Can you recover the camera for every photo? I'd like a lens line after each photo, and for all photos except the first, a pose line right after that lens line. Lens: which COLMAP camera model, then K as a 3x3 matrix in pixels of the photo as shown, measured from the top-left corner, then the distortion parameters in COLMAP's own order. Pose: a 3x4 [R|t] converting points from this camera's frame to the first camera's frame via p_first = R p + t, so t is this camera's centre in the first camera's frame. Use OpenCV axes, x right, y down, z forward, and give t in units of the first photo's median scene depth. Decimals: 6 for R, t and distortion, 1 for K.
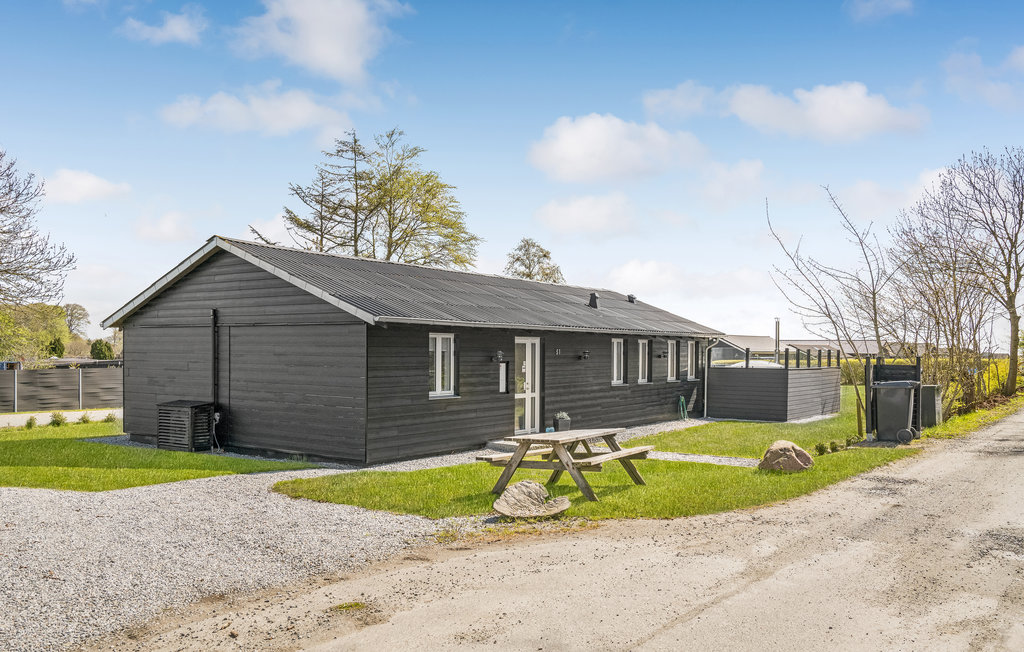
lens RADIAL K [[817.7, 0, 511.9], [0, 817.7, 364.1], [0, 0, 1]] dist [0.006163, 0.003897]
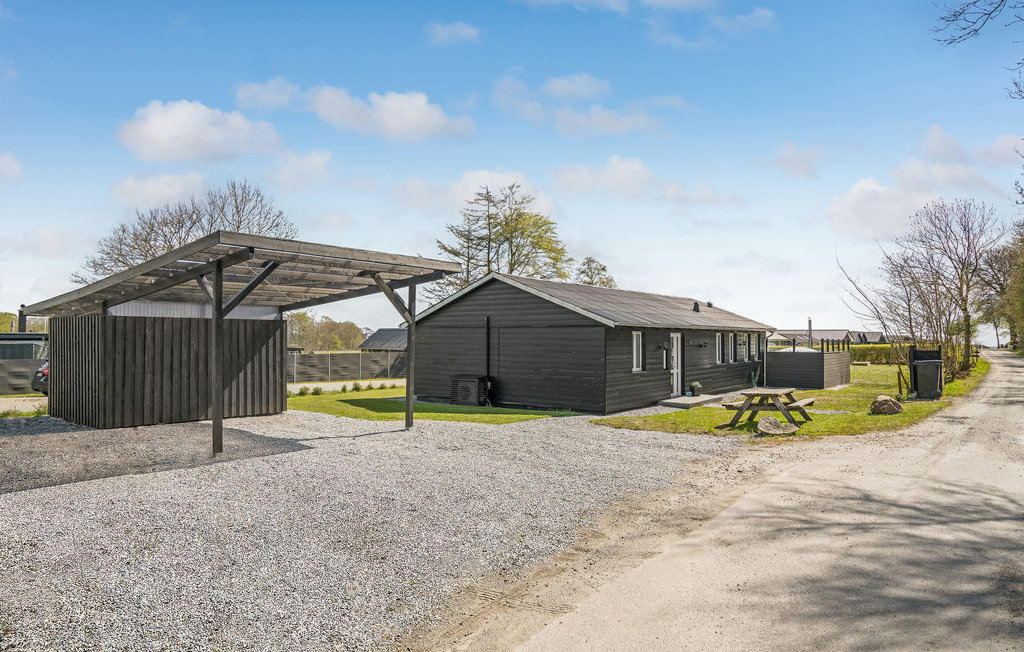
lens RADIAL K [[631.2, 0, 512.0], [0, 631.2, 326.0], [0, 0, 1]] dist [-0.066955, 0.000093]
pose [[0.998336, -0.004481, -0.057494, -0.192389], [0.002380, 0.999329, -0.036557, -0.003292], [0.057620, 0.036359, 0.997676, -0.171220]]
